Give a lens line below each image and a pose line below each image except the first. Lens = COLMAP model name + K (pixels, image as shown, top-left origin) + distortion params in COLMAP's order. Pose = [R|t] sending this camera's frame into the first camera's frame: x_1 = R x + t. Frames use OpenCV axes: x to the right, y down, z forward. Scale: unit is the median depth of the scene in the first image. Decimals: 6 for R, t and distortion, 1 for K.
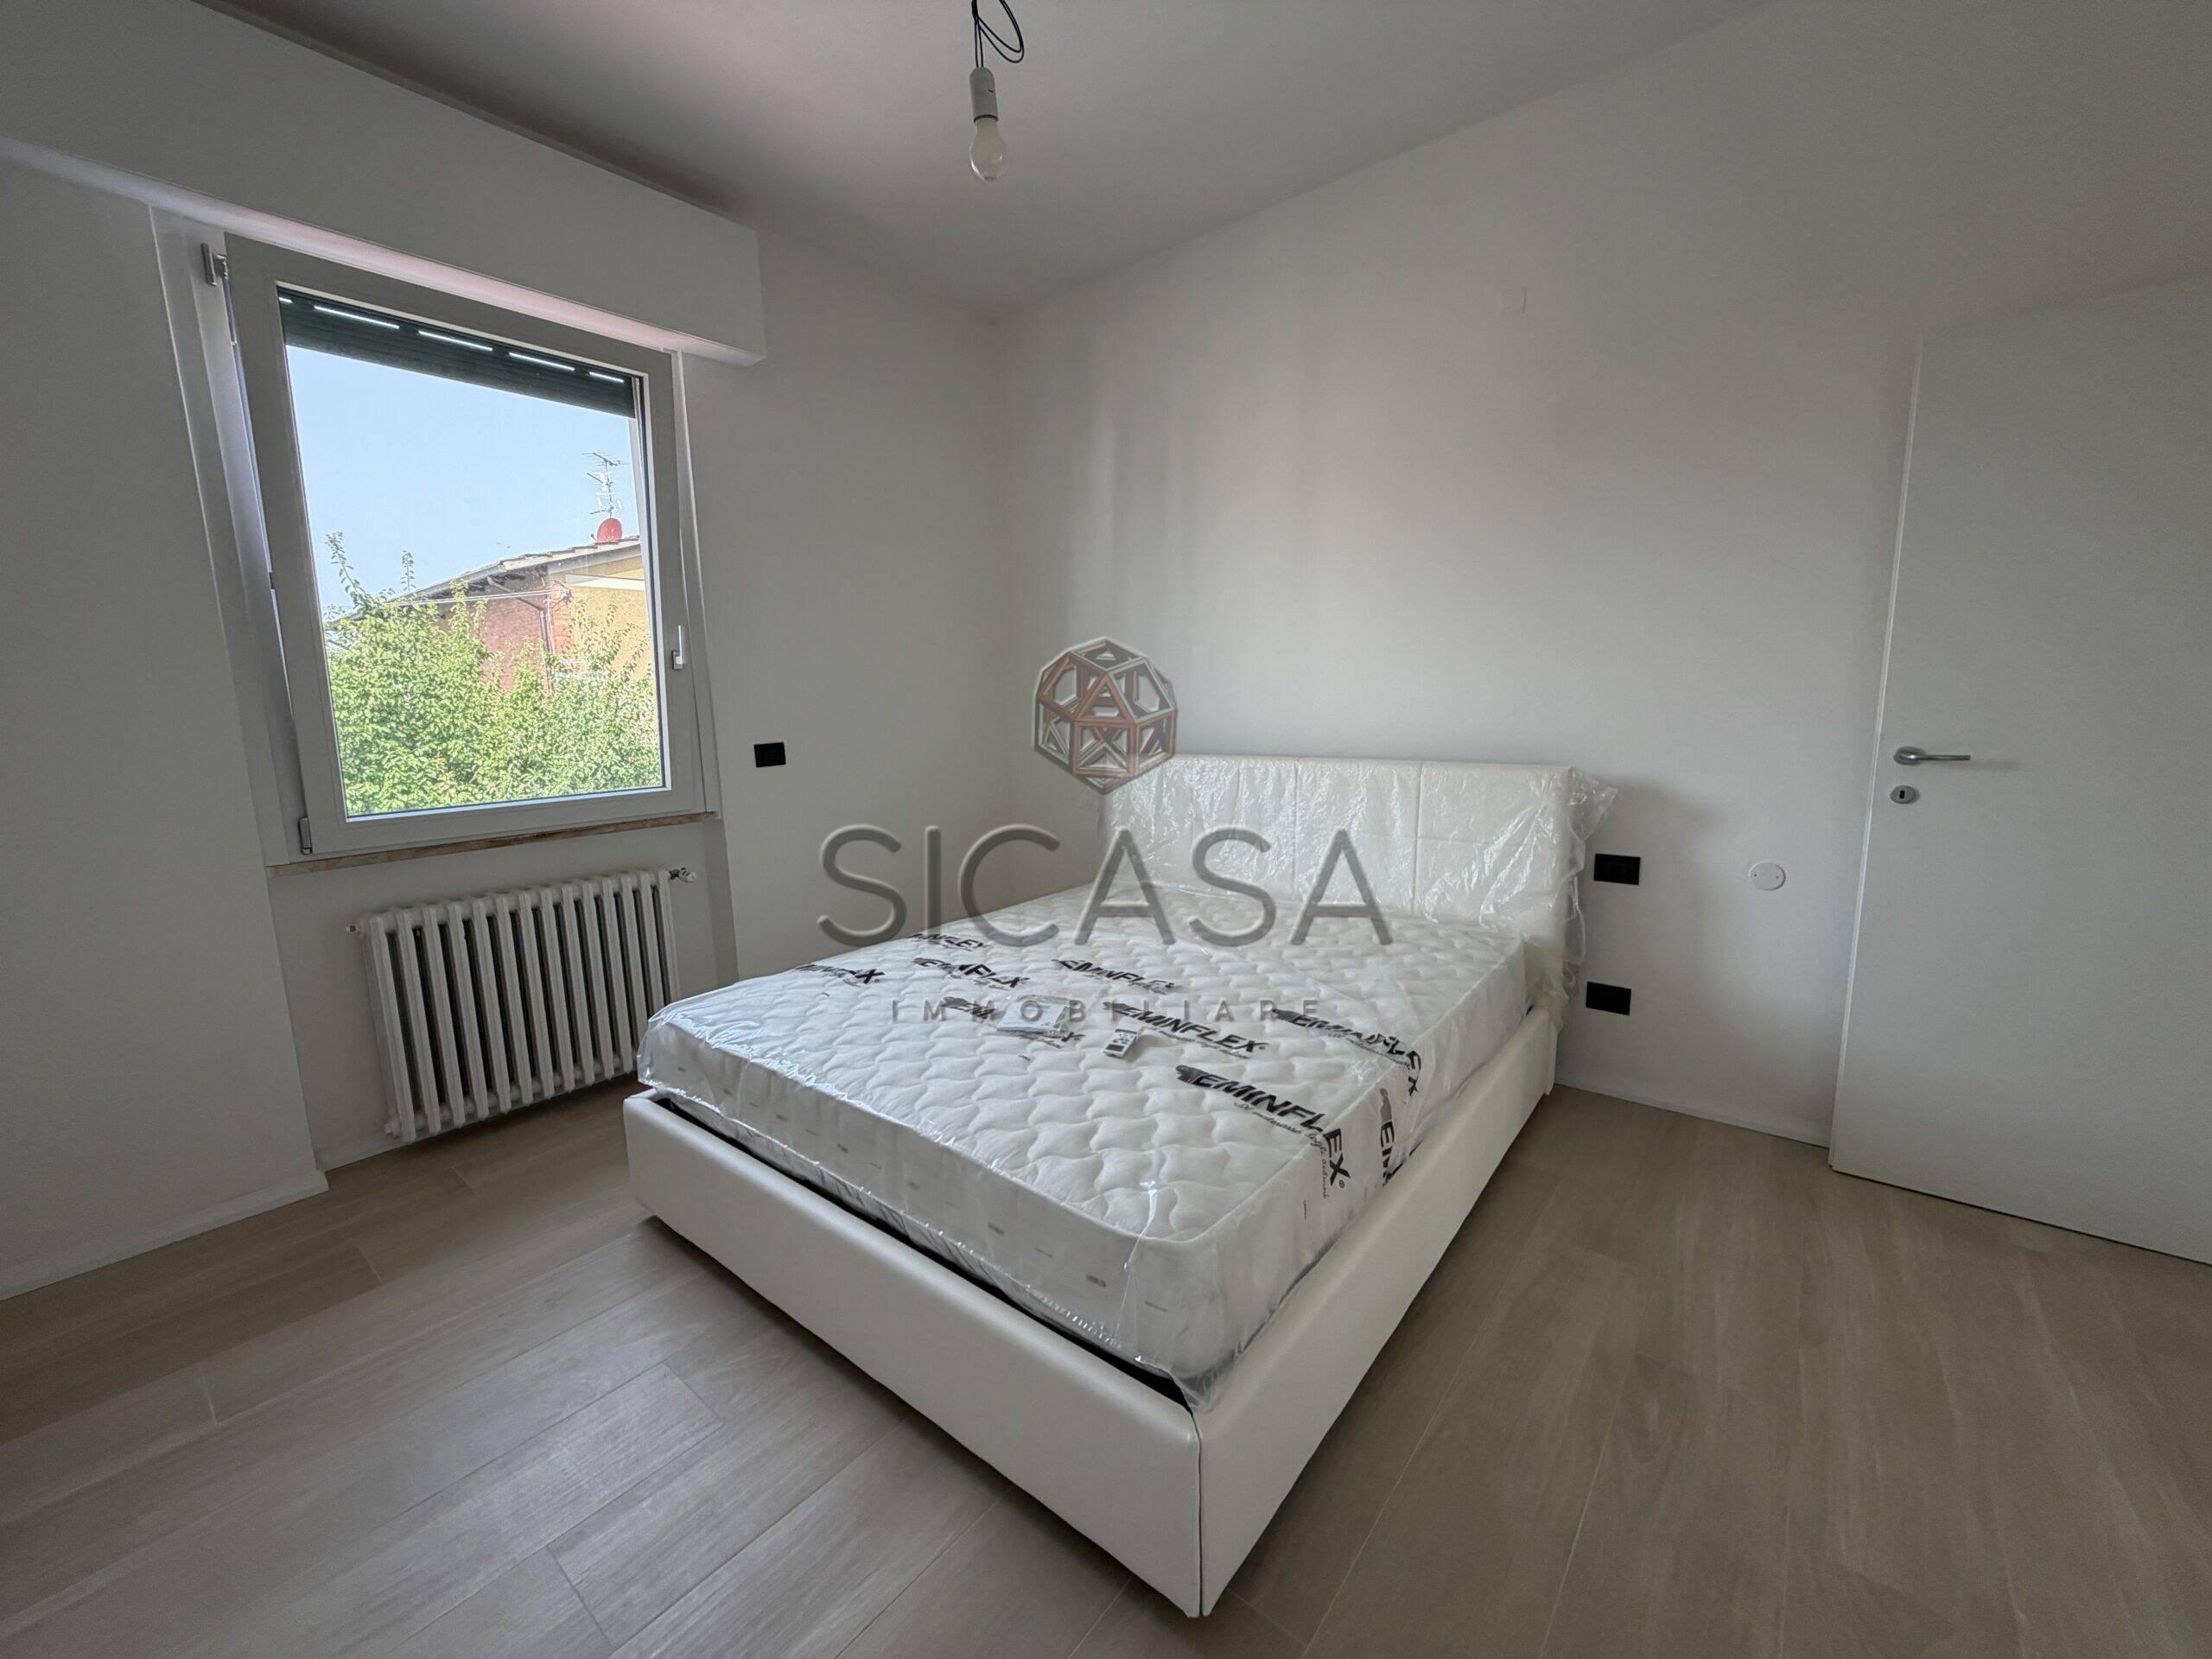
lens RADIAL K [[884.0, 0, 1101.9], [0, 884.0, 833.5], [0, 0, 1]] dist [-0.000431, 0.000185]
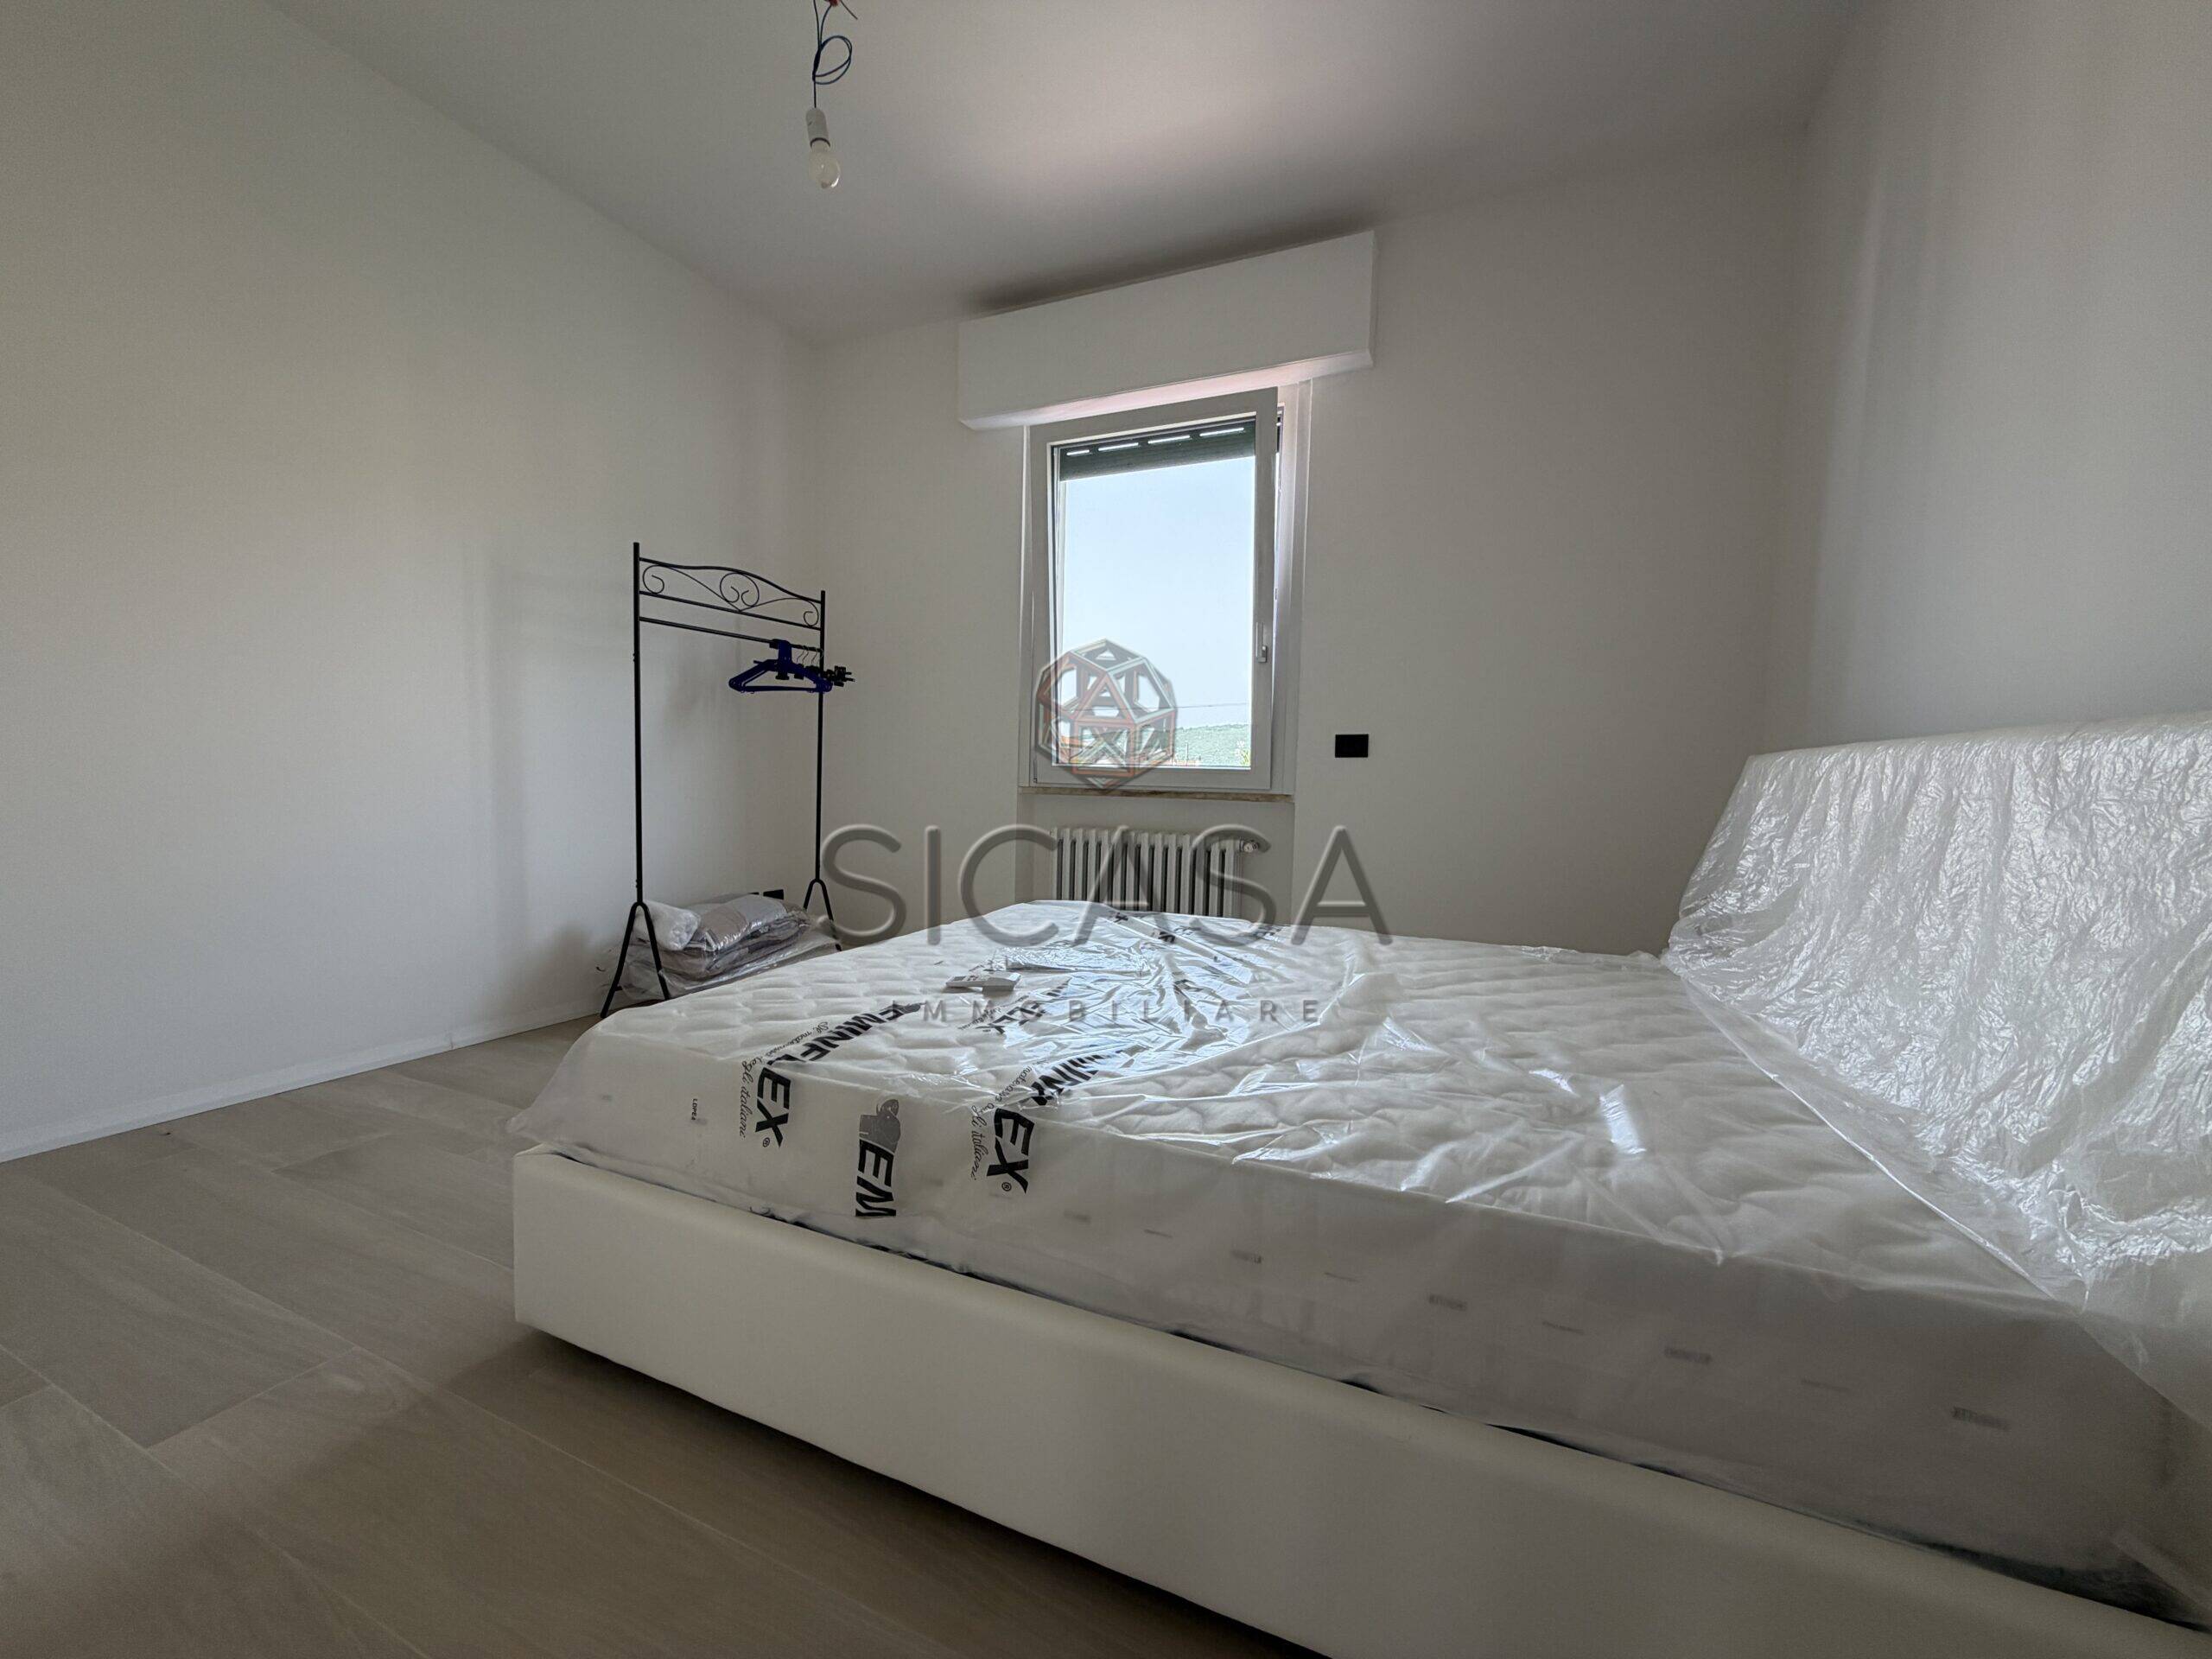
lens RADIAL K [[884.0, 0, 1101.9], [0, 884.0, 833.5], [0, 0, 1]] dist [-0.000431, 0.000185]
pose [[0.262367, 0.093777, -0.960401, 0.730358], [-0.180065, 0.982543, 0.046748, 0.016612], [0.948019, 0.160669, 0.274673, 0.676452]]
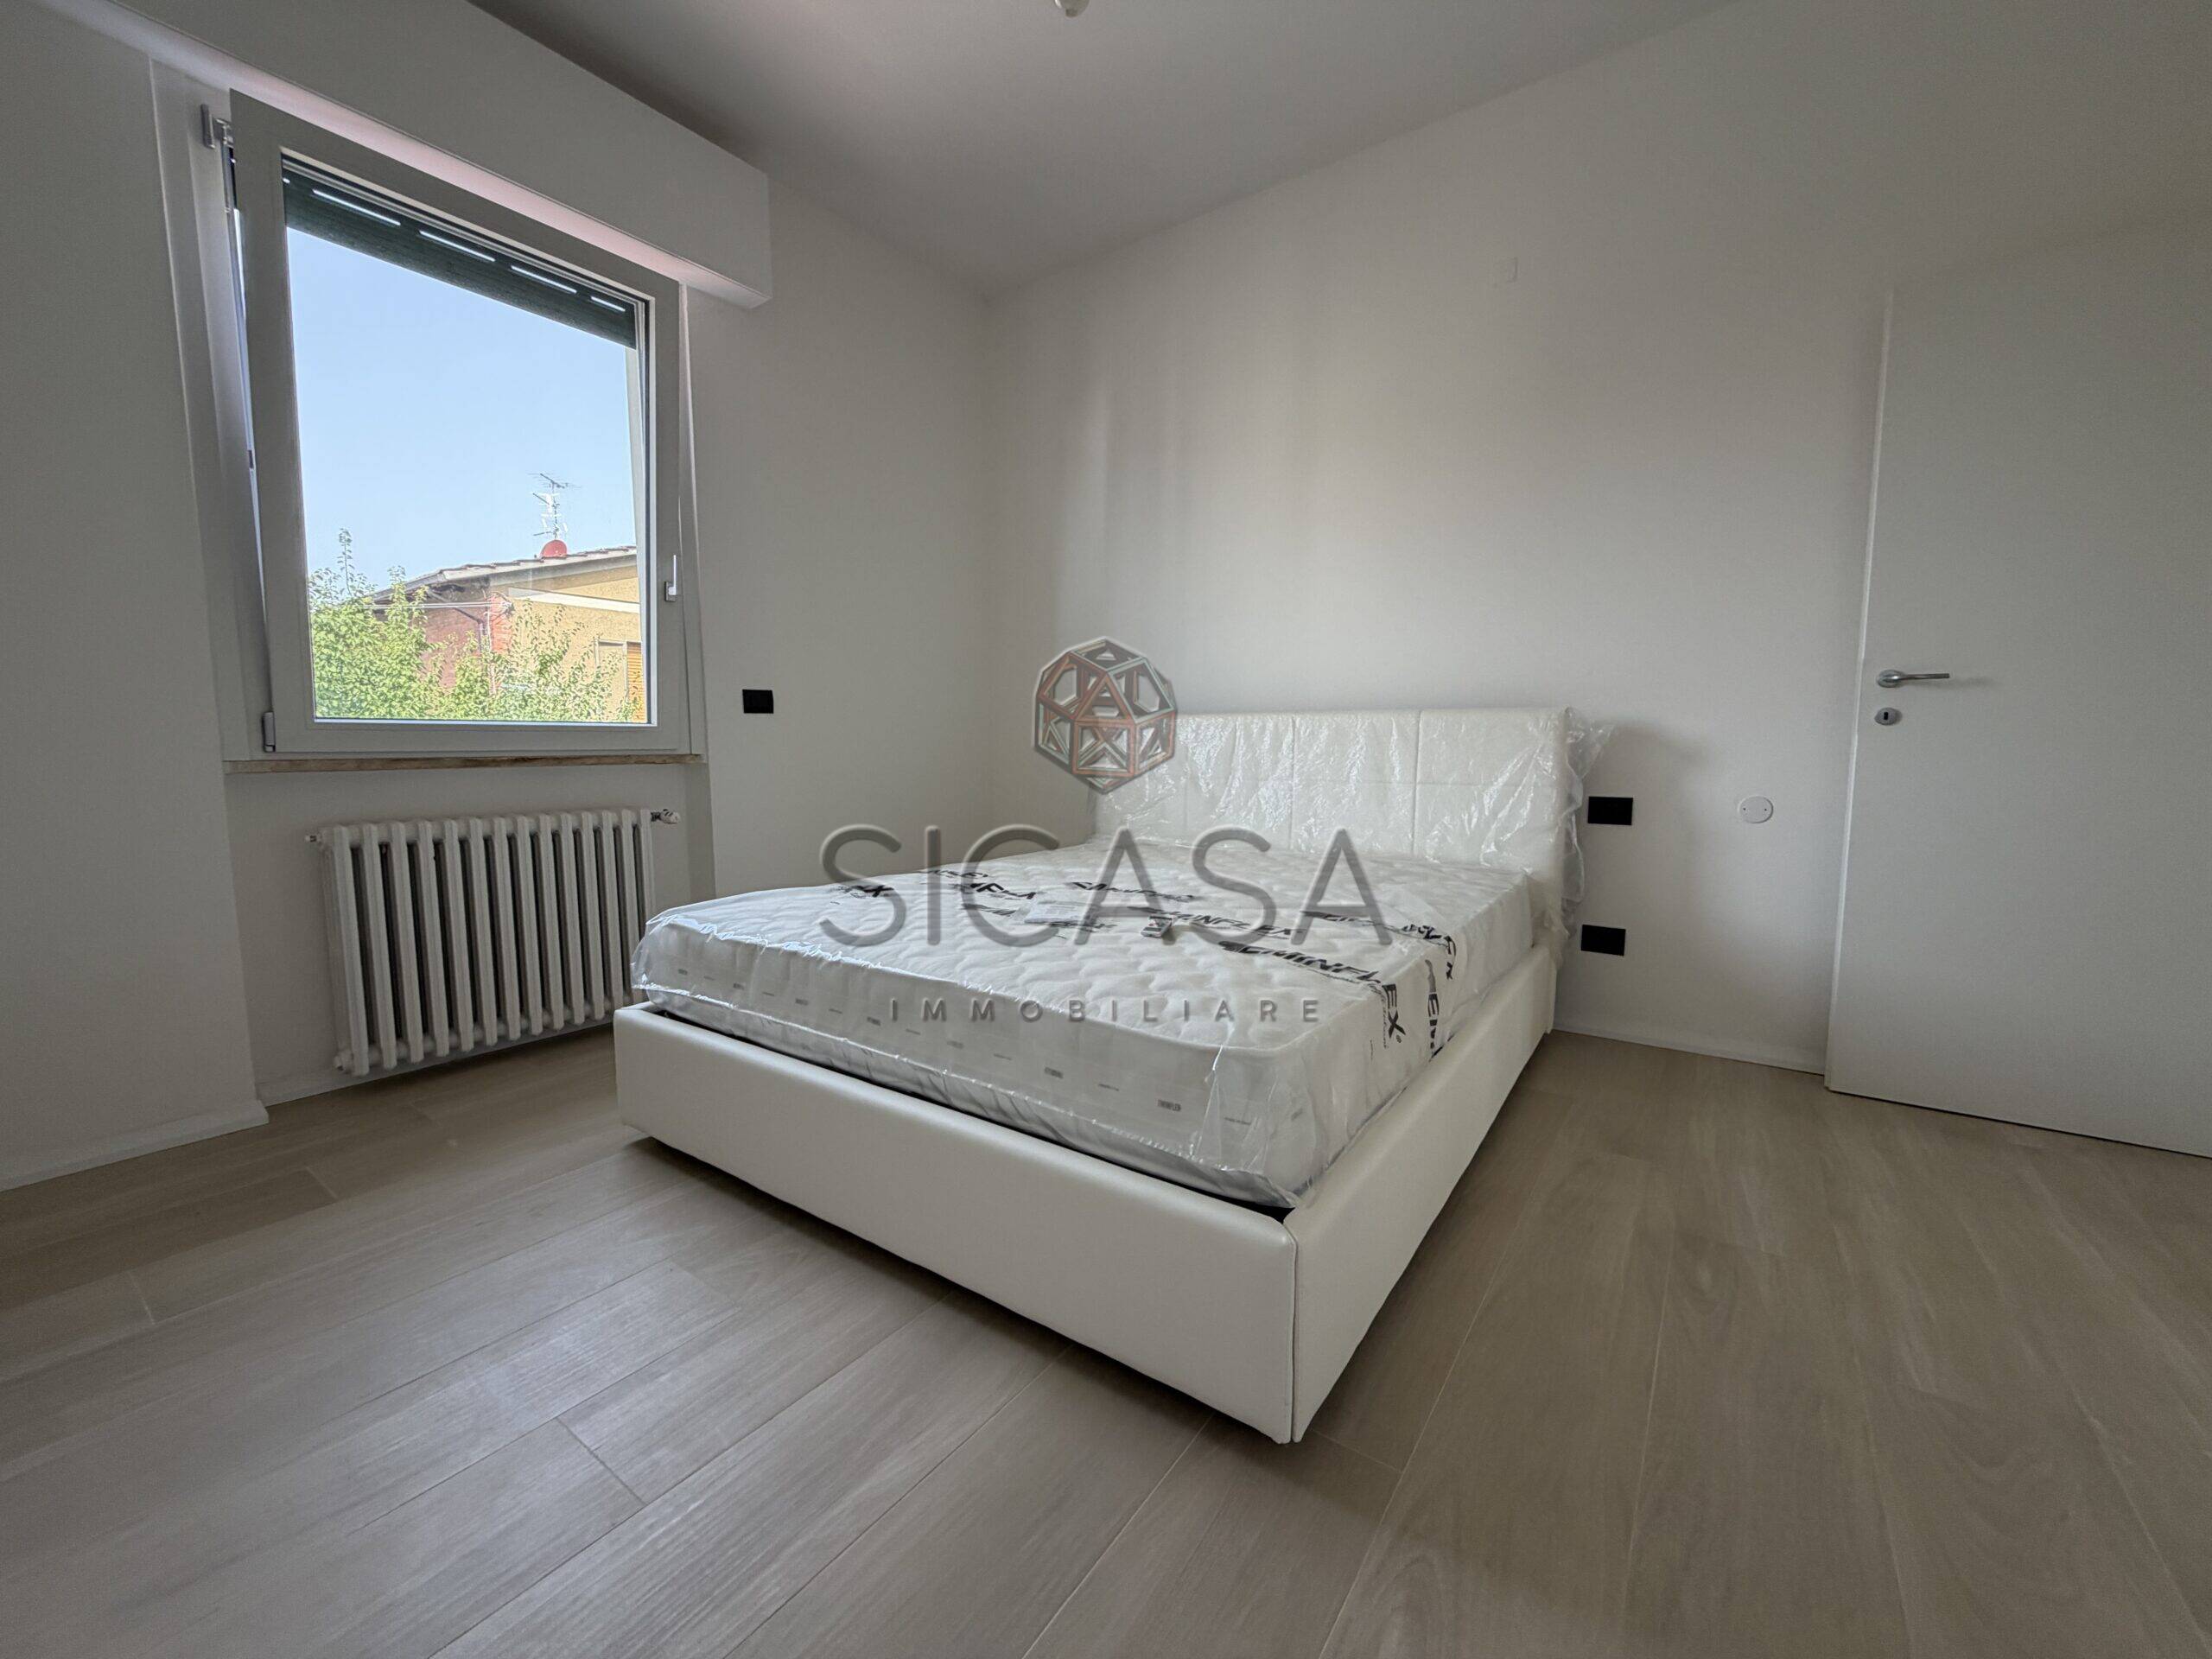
lens RADIAL K [[884.0, 0, 1101.9], [0, 884.0, 833.5], [0, 0, 1]] dist [-0.000431, 0.000185]
pose [[0.997849, 0.014730, 0.063879, -0.081873], [-0.011153, 0.998368, -0.056005, 0.150344], [-0.064600, 0.055172, 0.996385, 0.019931]]
